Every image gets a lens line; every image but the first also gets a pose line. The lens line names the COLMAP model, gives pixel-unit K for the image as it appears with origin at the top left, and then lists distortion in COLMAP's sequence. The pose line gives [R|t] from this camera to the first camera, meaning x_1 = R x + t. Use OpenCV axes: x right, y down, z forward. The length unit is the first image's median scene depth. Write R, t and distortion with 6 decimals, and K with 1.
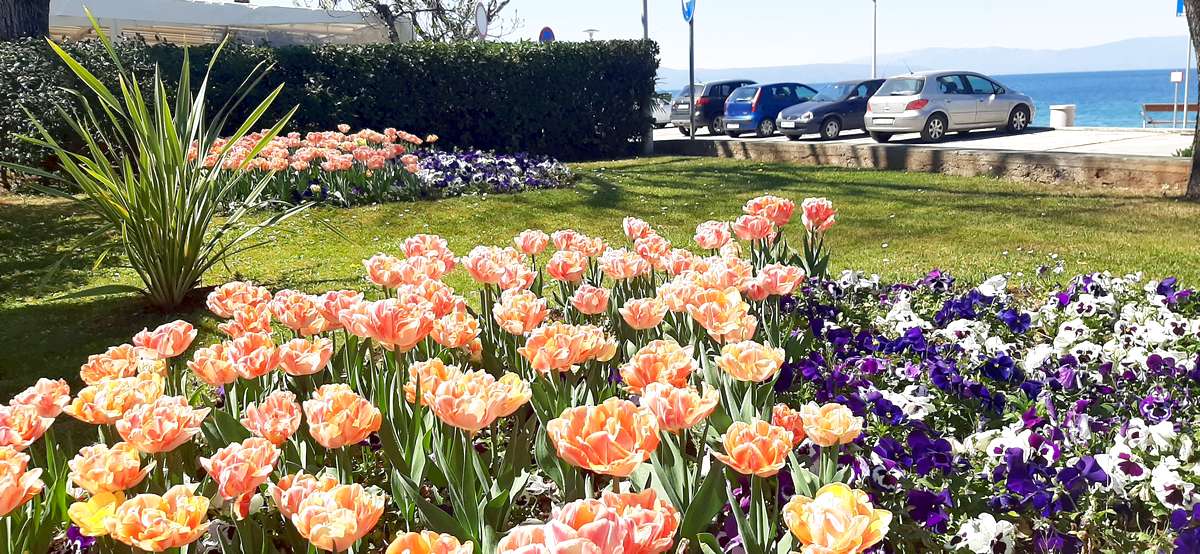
lens RADIAL K [[941.5, 0, 601.8], [0, 941.5, 282.7], [0, 0, 1]] dist [0.111071, -0.195060]
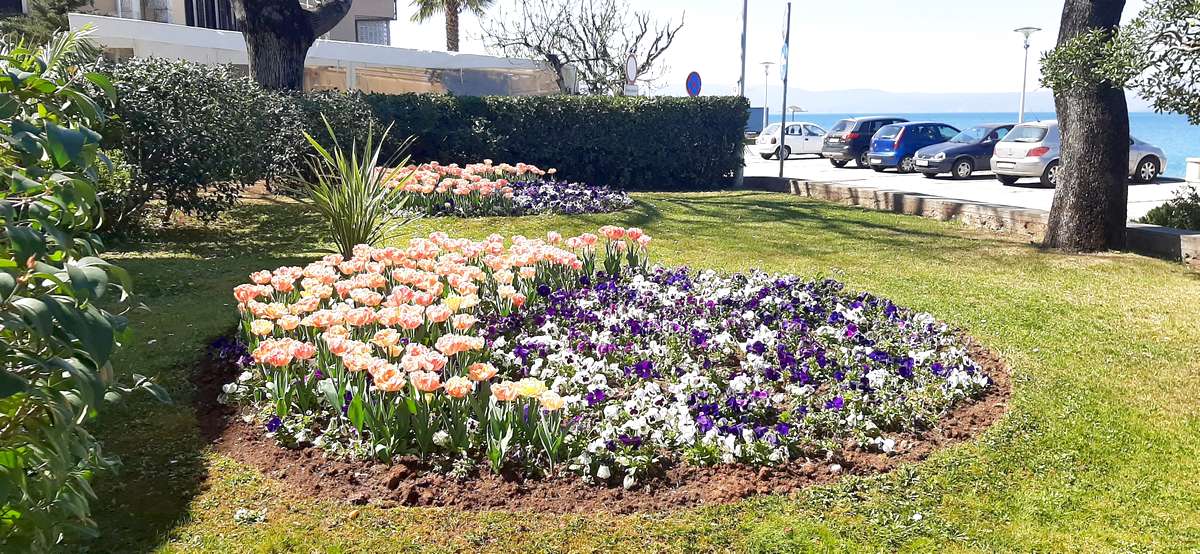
lens RADIAL K [[941.5, 0, 601.8], [0, 941.5, 282.7], [0, 0, 1]] dist [0.111071, -0.195060]
pose [[0.976643, 0.072614, -0.202226, 0.100214], [-0.076224, 0.997039, -0.010111, 0.009958], [0.200893, 0.025289, 0.979287, -0.179340]]
